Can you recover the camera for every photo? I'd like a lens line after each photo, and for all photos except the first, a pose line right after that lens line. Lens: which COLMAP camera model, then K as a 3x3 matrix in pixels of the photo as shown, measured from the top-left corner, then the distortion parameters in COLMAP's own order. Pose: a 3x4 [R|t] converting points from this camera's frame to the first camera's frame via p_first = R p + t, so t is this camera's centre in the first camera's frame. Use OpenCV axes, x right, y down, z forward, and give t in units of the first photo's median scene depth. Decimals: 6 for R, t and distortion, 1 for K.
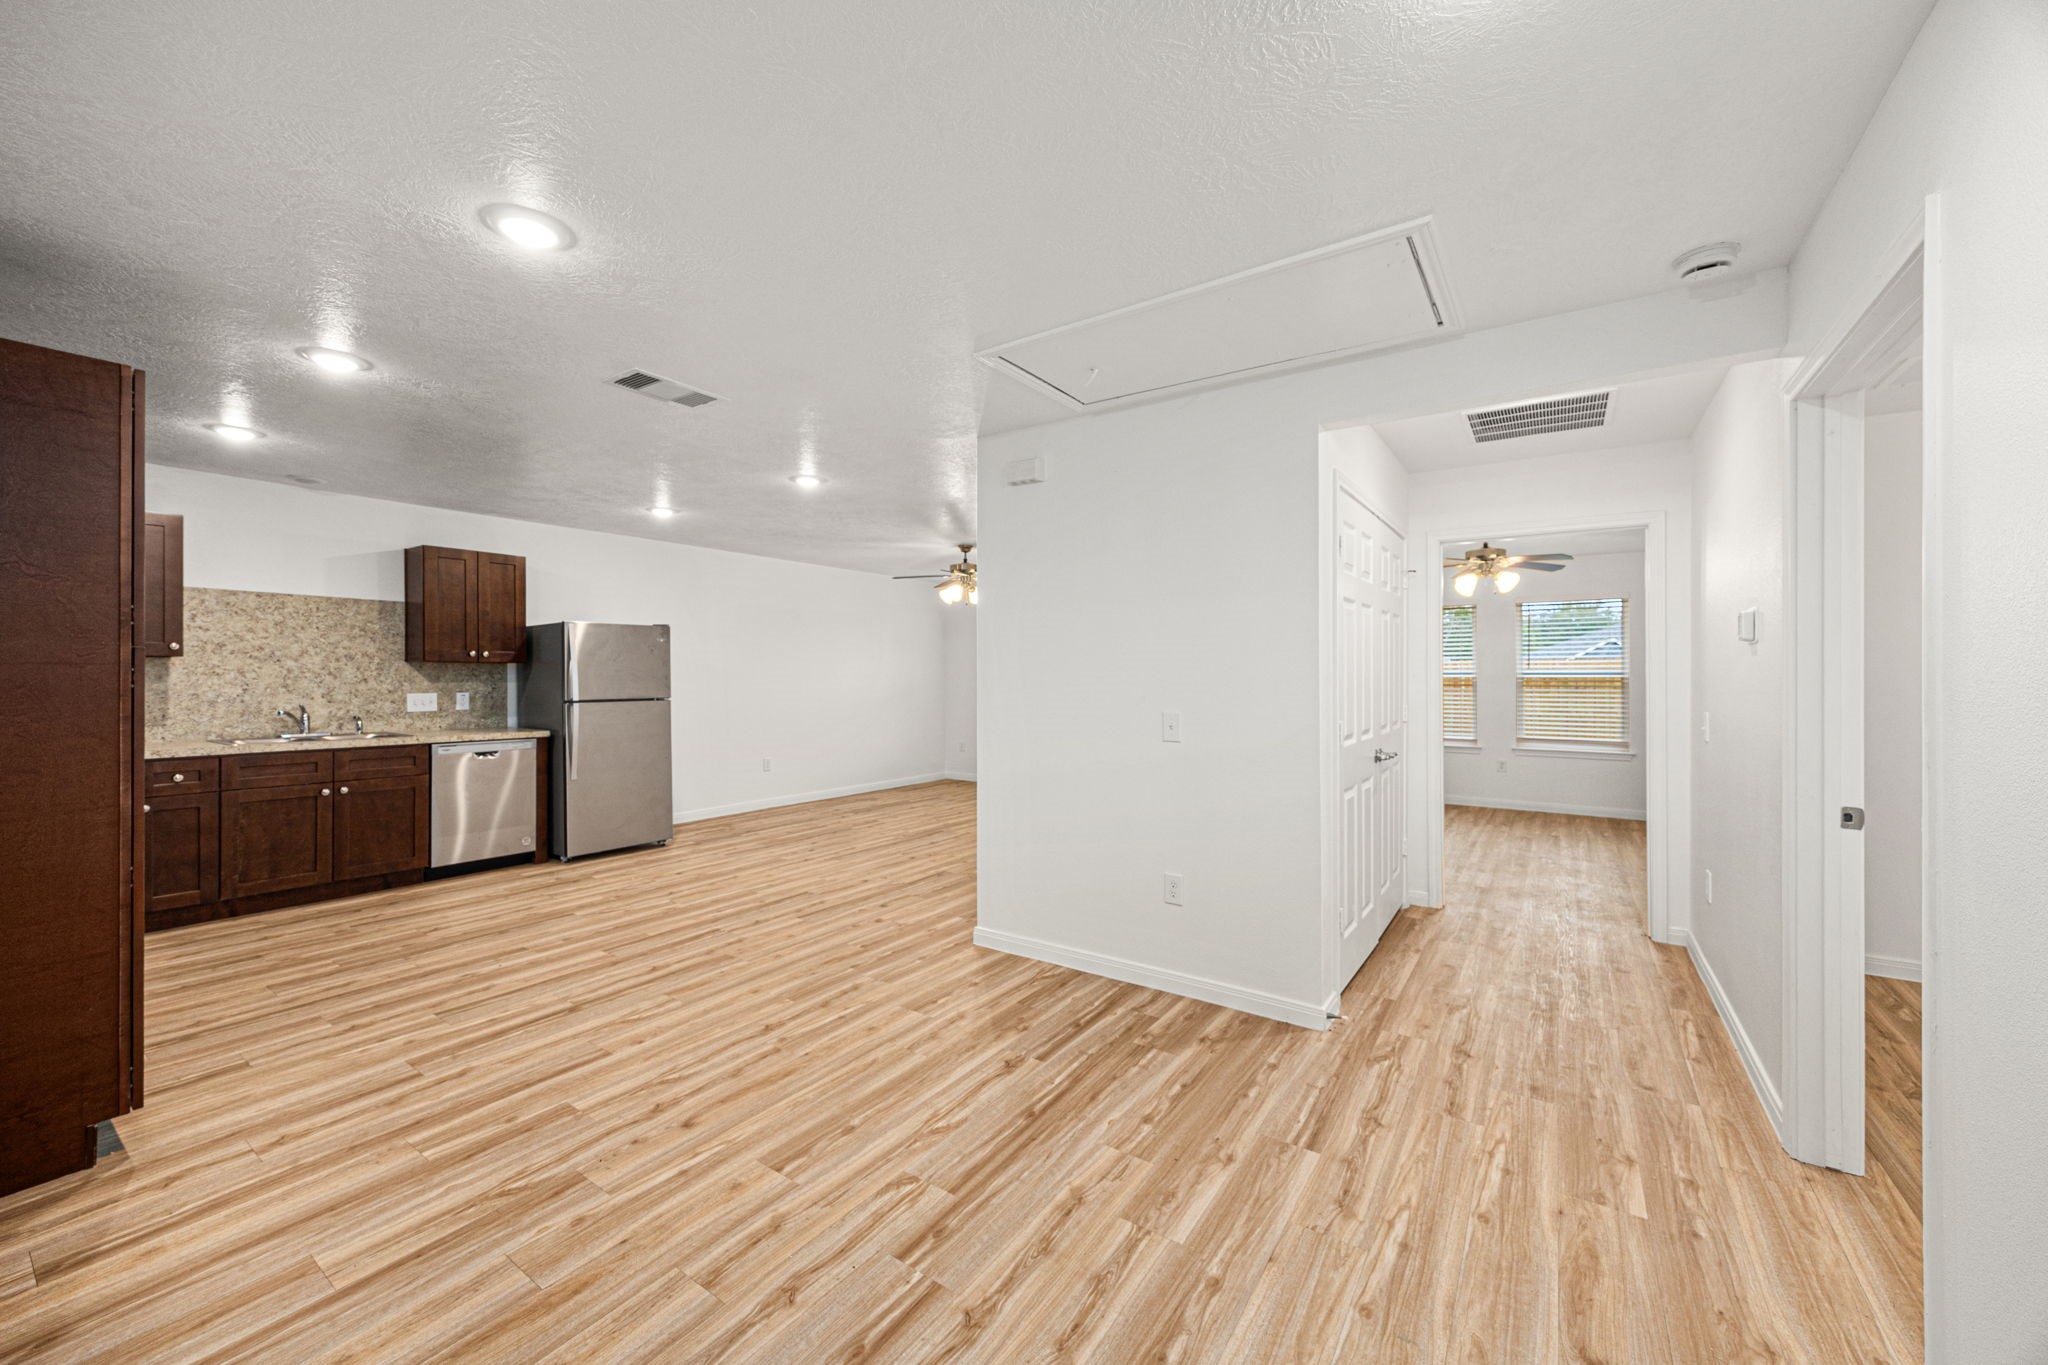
lens RADIAL K [[784.1, 0, 1025.4], [0, 784.1, 673.5], [0, 0, 1]] dist [0.002045, 0.000101]
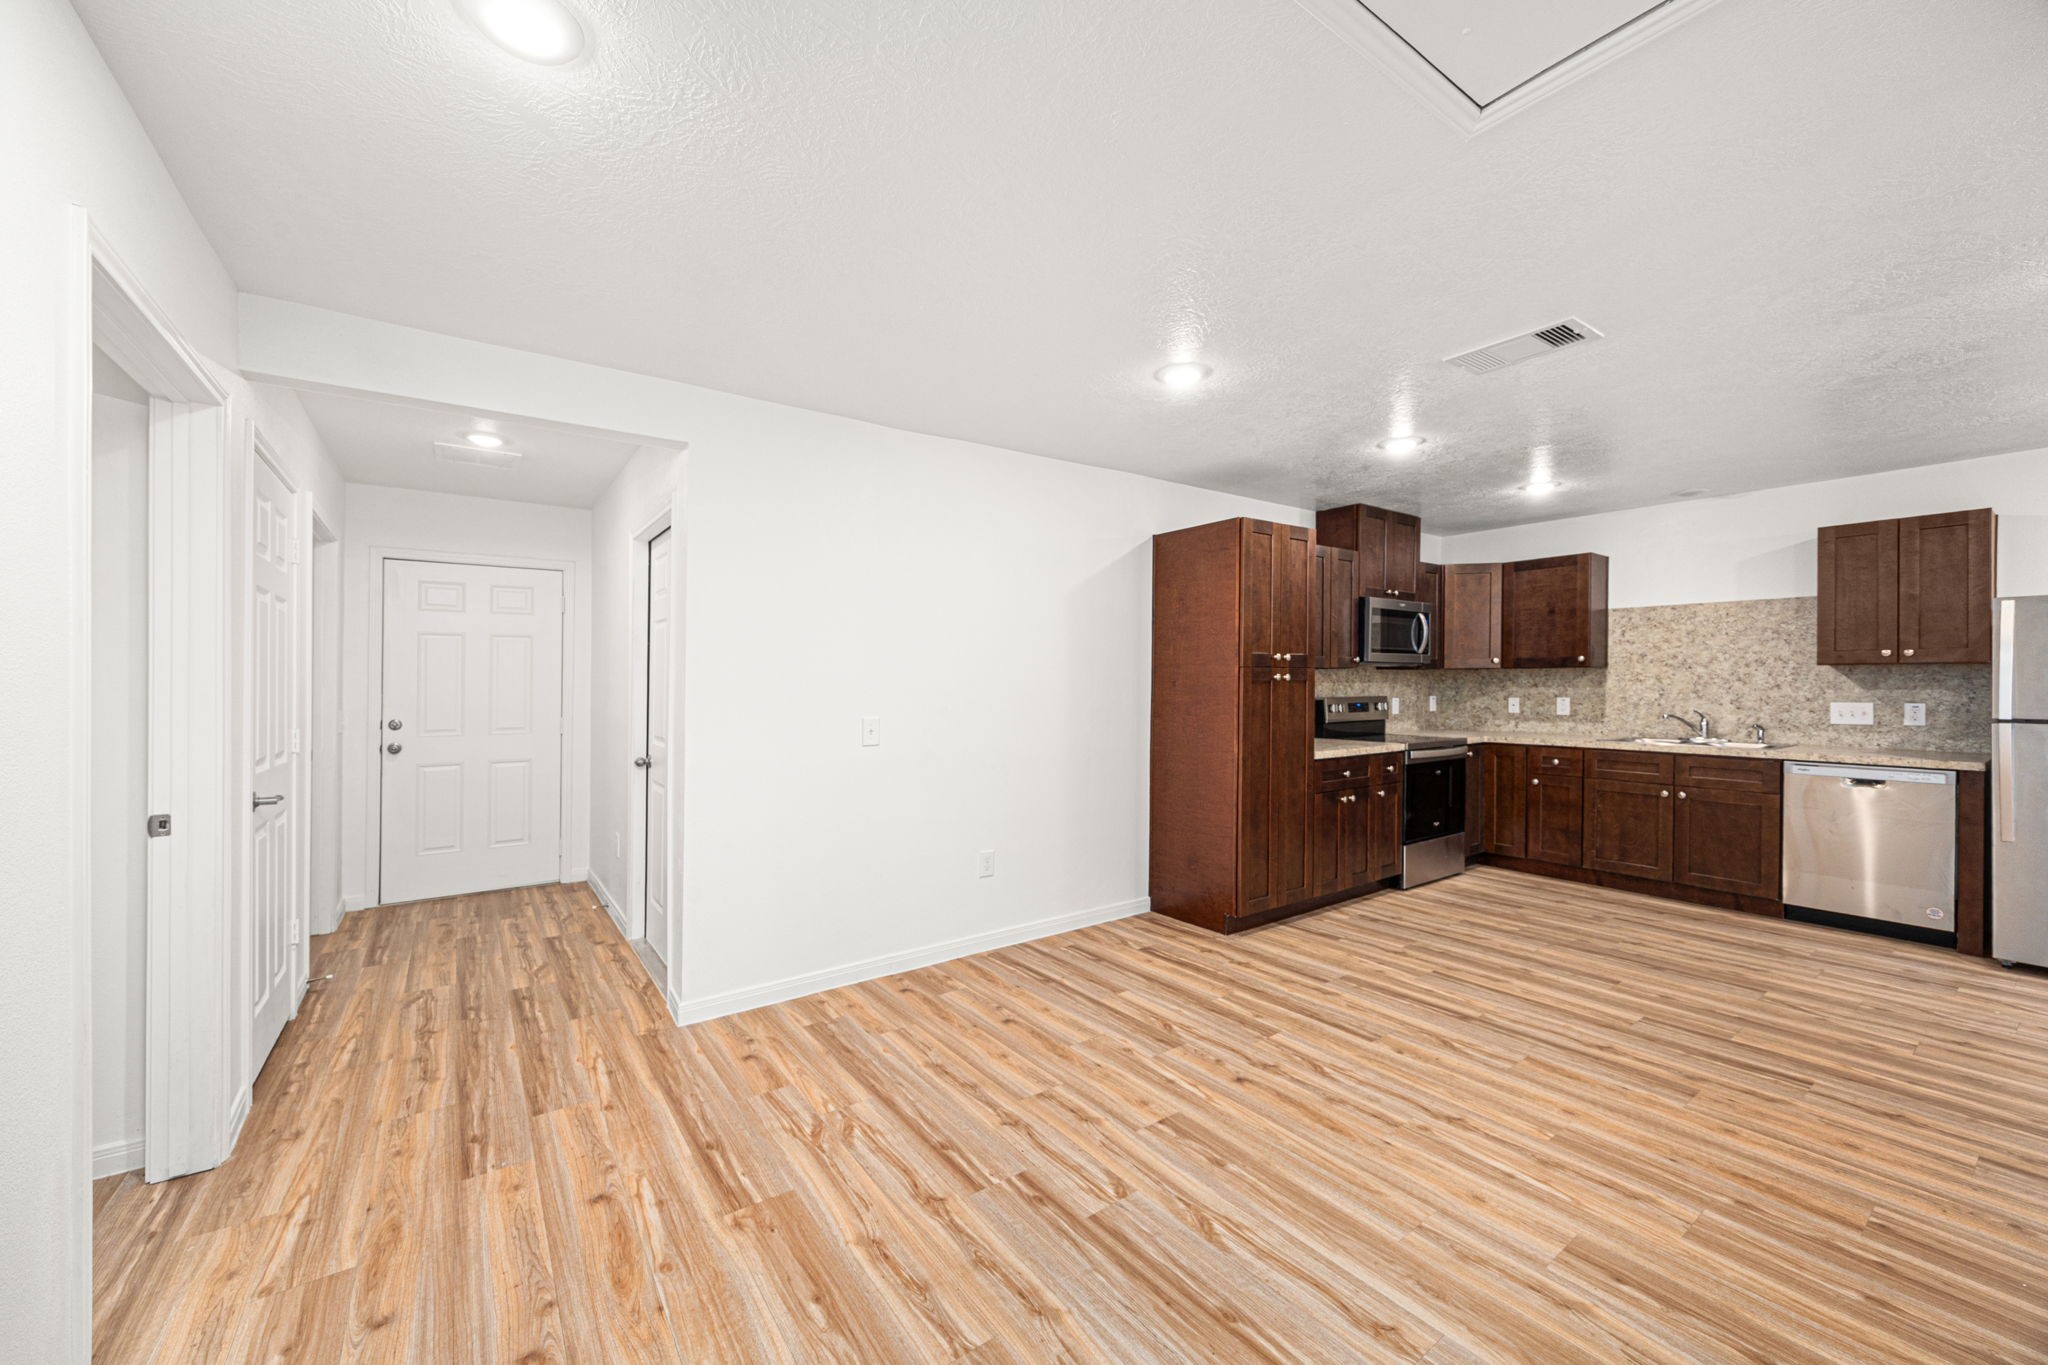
lens RADIAL K [[781.9, 0, 1025.2], [0, 781.9, 697.1], [0, 0, 1]] dist [-0.000005, -0.000464]
pose [[-0.340184, 0.017642, -0.940193, 0.509389], [0.005545, 0.999844, 0.016755, 0.001029], [0.940343, 0.000486, -0.340229, 0.765492]]
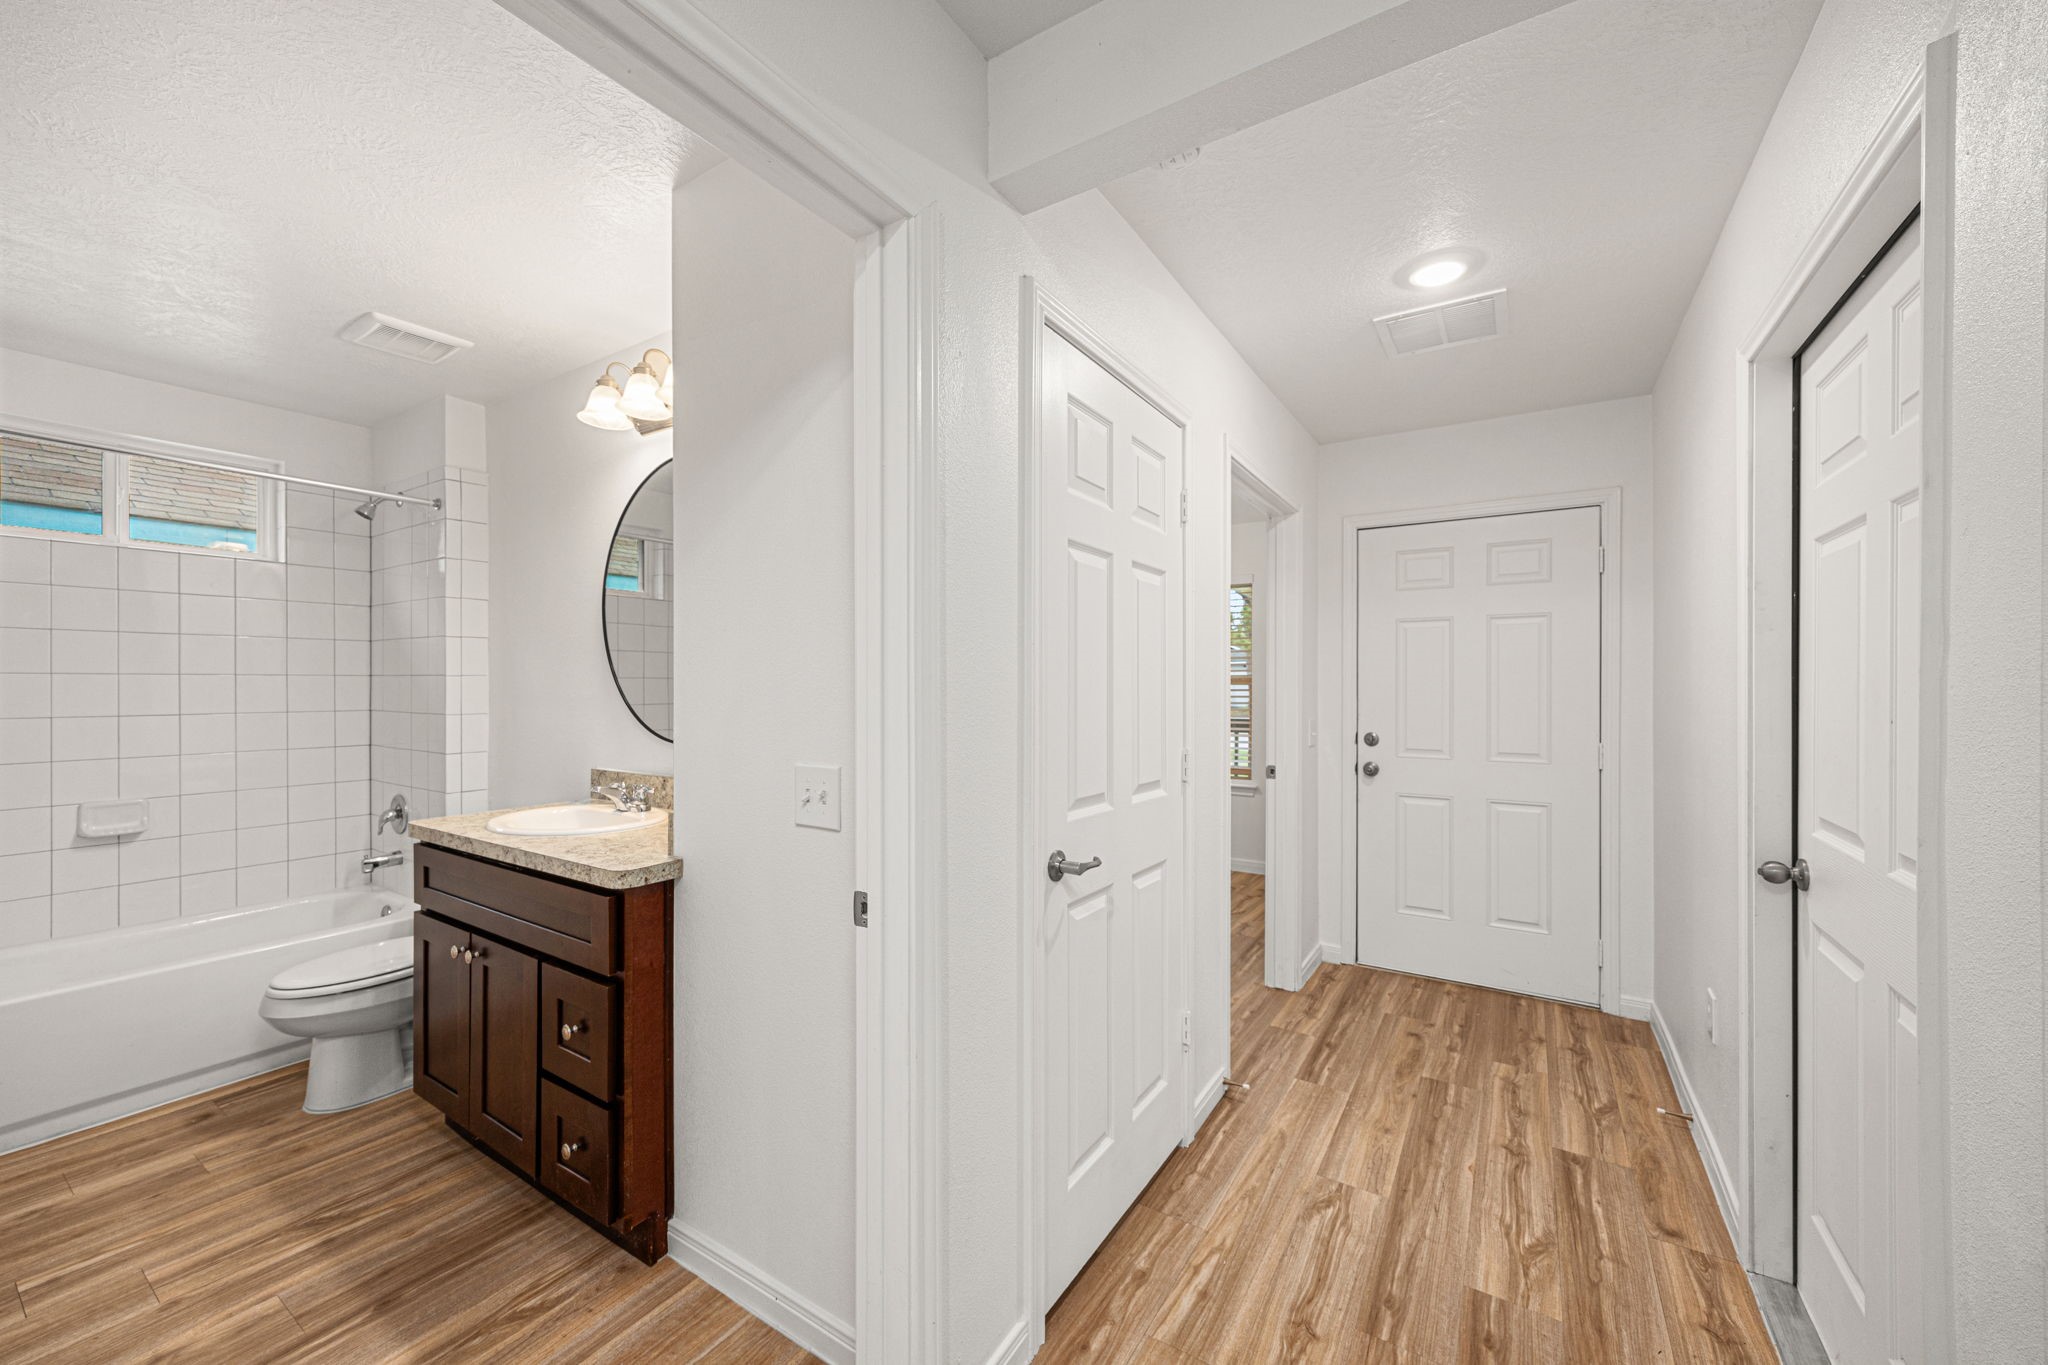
lens RADIAL K [[781.9, 0, 1025.2], [0, 781.9, 697.1], [0, 0, 1]] dist [-0.000005, -0.000464]
pose [[-0.999584, -0.005359, -0.028346, 0.087038], [-0.005828, 0.999847, 0.016485, -0.002224], [0.028253, 0.016643, -0.999462, 0.279560]]
